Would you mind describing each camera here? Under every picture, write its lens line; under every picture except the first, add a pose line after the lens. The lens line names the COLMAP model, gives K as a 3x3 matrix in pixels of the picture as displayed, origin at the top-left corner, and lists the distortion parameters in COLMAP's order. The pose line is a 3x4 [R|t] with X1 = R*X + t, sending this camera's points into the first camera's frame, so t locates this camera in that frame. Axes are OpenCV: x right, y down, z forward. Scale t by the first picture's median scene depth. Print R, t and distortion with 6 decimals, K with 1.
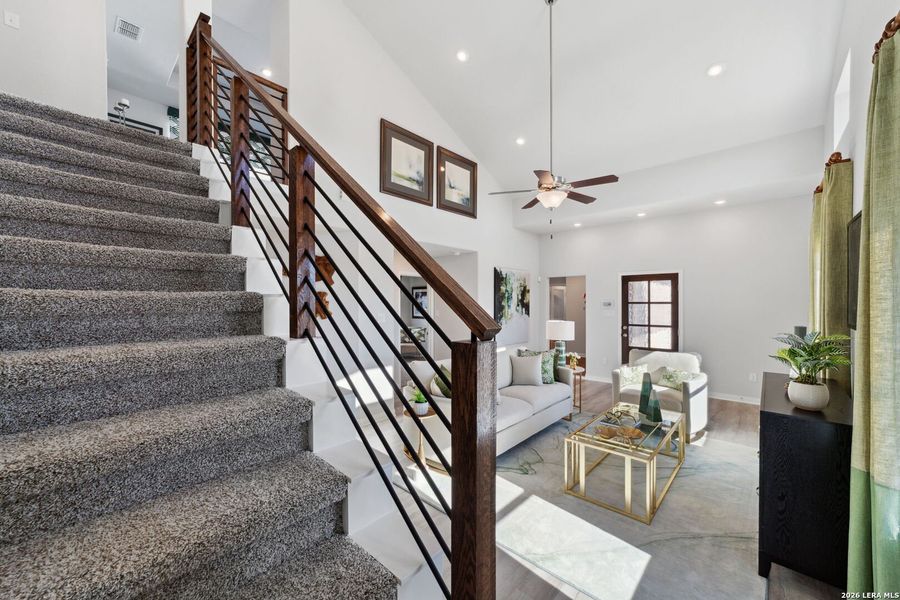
lens RADIAL K [[349.5, 0, 449.6], [0, 349.5, 303.5], [0, 0, 1]] dist [-0.000176, 0.000342]
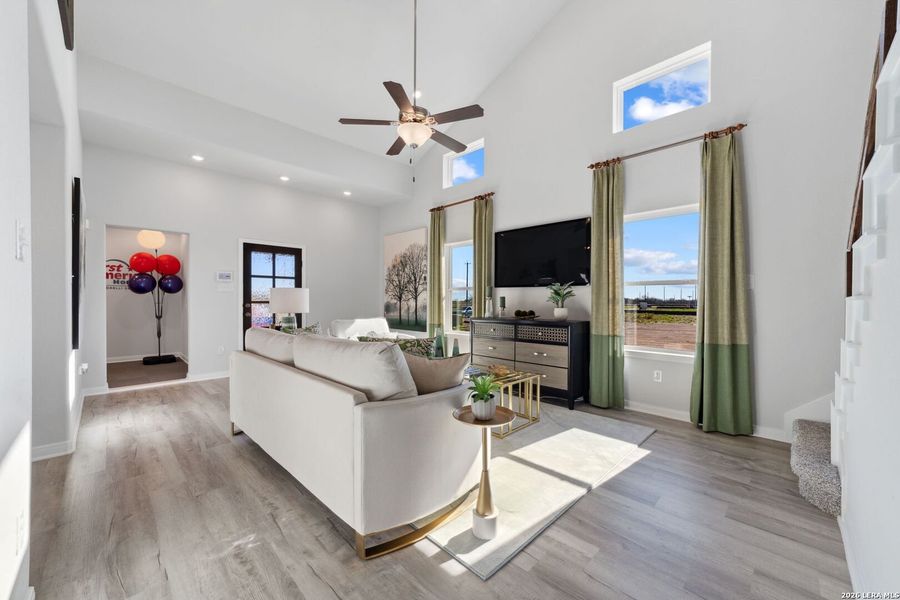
lens RADIAL K [[347.5, 0, 447.8], [0, 347.5, 303.0], [0, 0, 1]] dist [0.000230, 0.000398]
pose [[0.042775, -0.004969, 0.999072, -0.426922], [-0.001505, 0.999986, 0.005038, 0.081180], [-0.999084, -0.001719, 0.042767, 0.674697]]
